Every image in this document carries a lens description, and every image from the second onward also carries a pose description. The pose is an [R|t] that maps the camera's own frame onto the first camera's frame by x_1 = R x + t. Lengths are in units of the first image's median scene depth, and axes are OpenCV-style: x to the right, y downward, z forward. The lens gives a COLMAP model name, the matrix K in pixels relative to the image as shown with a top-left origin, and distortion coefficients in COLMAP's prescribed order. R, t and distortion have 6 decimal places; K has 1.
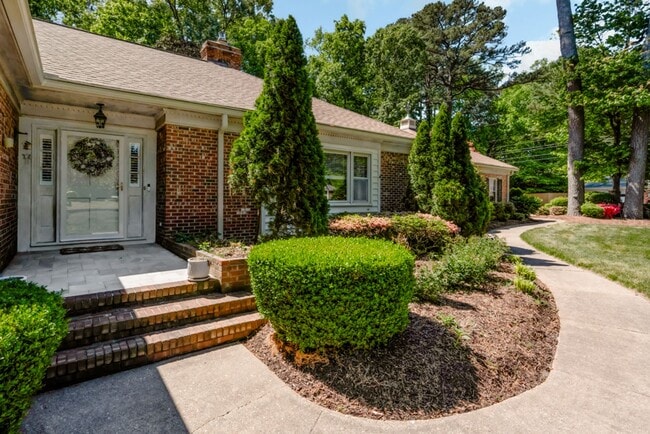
lens RADIAL K [[330.8, 0, 307.0], [0, 330.8, 196.3], [0, 0, 1]] dist [-0.000367, -0.000035]
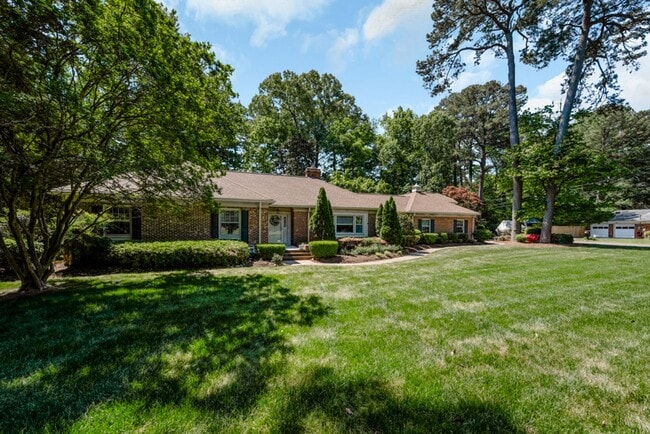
lens RADIAL K [[294.3, 0, 324.3], [0, 294.3, 225.4], [0, 0, 1]] dist [-0.000510, -0.000069]
pose [[0.962871, 0.001439, -0.269958, 0.275817], [-0.000637, 0.999995, 0.003059, -0.026959], [0.269961, -0.002774, 0.962867, -0.723300]]
